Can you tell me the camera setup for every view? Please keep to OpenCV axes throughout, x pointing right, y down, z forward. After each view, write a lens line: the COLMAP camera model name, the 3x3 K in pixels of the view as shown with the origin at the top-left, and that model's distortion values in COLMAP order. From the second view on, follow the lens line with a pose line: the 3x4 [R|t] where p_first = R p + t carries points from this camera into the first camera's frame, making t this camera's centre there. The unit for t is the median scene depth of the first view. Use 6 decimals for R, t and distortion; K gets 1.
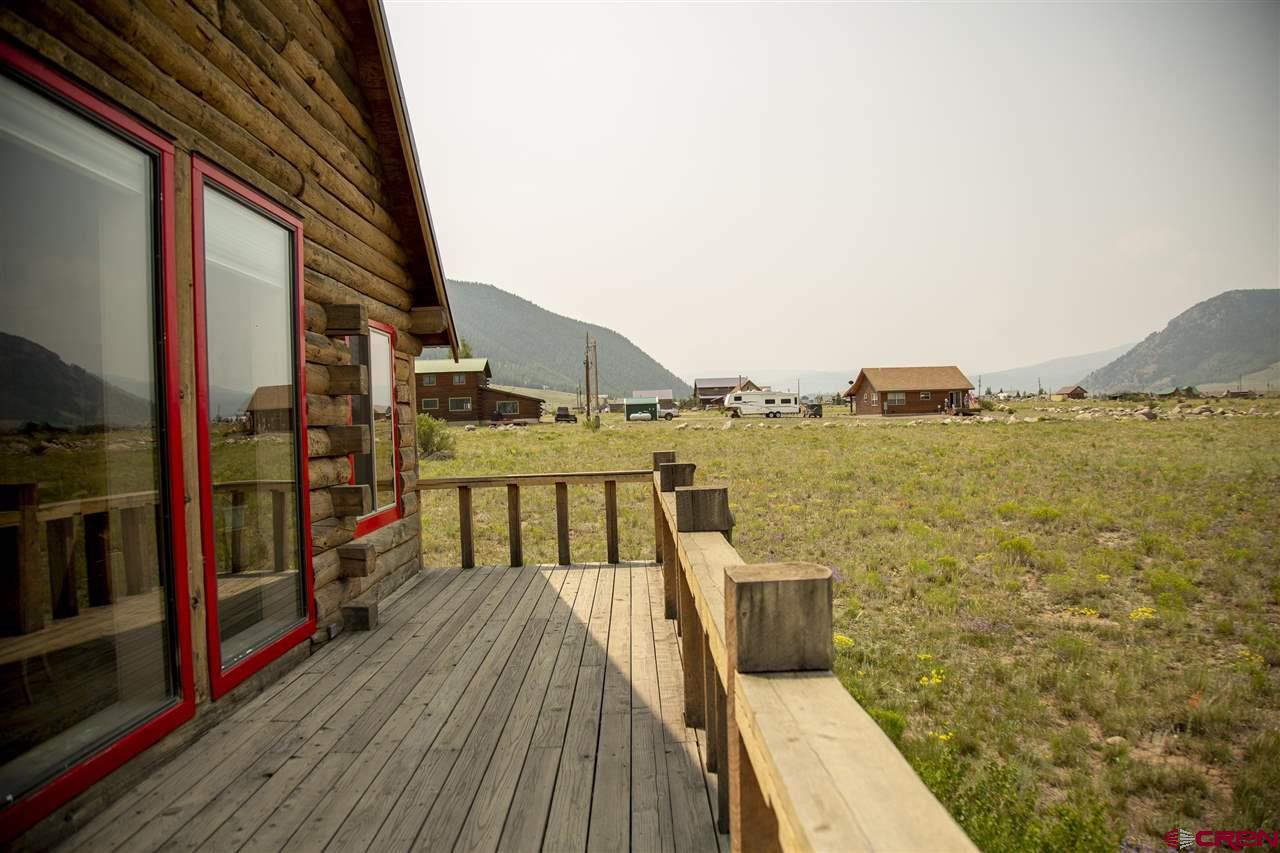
lens RADIAL K [[822.8, 0, 646.9], [0, 822.8, 428.6], [0, 0, 1]] dist [0.154547, -0.038328]
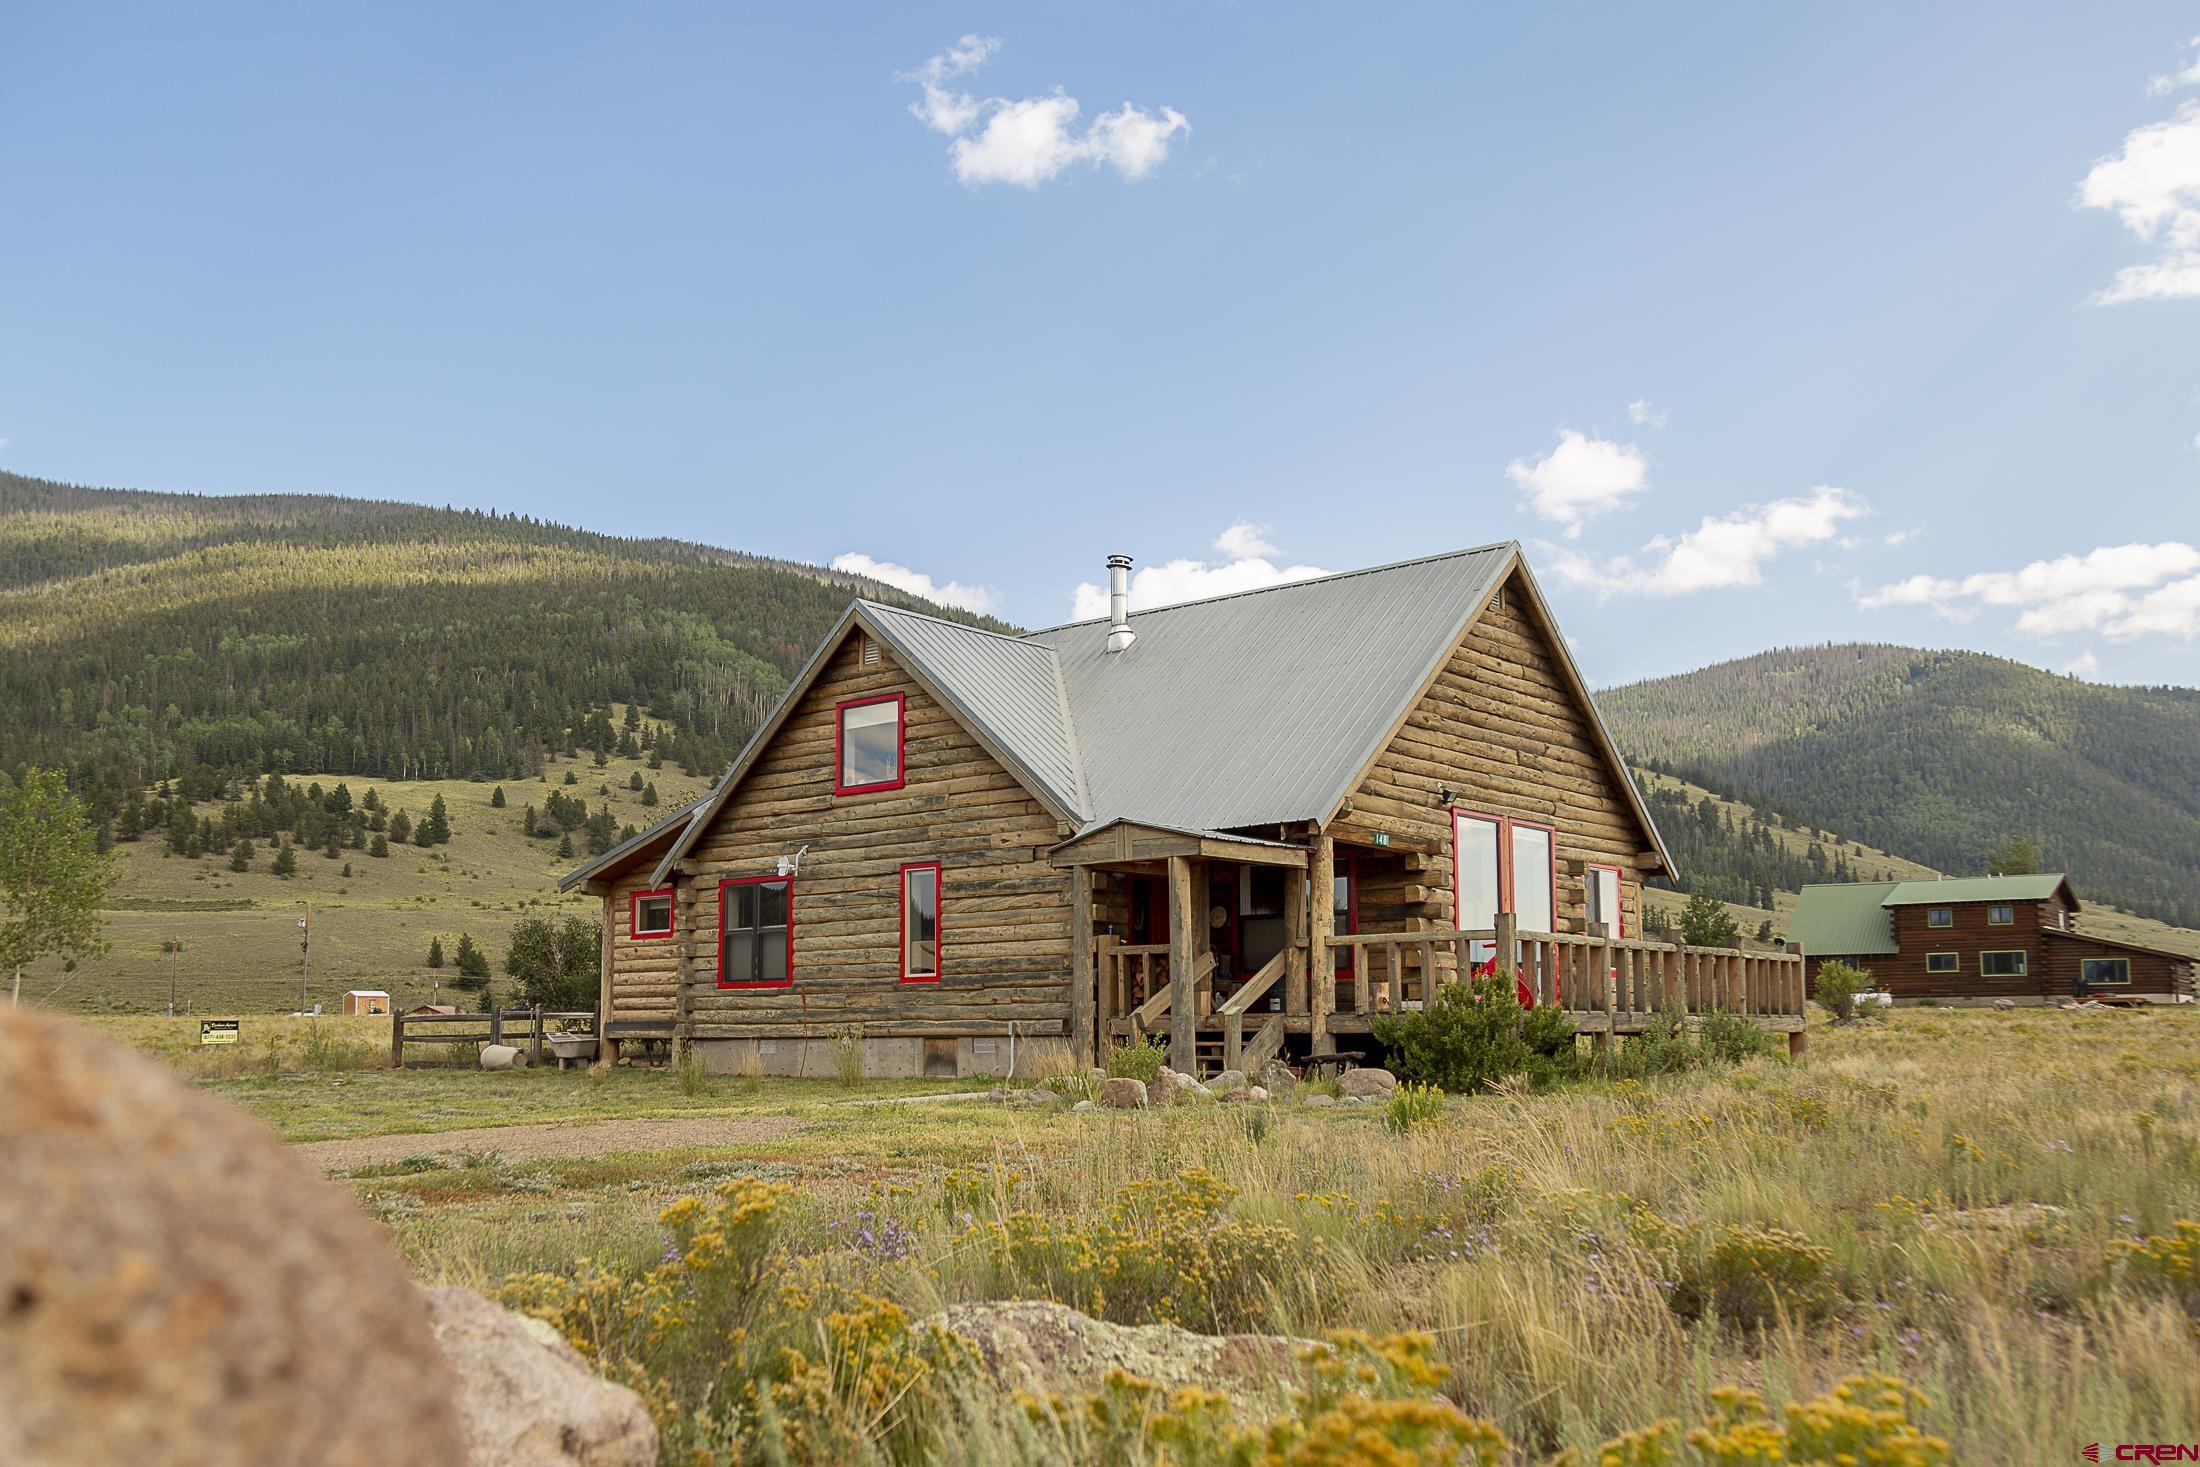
lens RADIAL K [[1927.4, 0, 1105.9], [0, 1927.4, 818.0], [0, 0, 1]] dist [-0.009680, 0.001238]
pose [[0.747653, -0.041935, -0.662764, 0.281534], [-0.034402, 0.994219, -0.101715, 0.039152], [0.663198, 0.098848, 0.741888, -0.479942]]
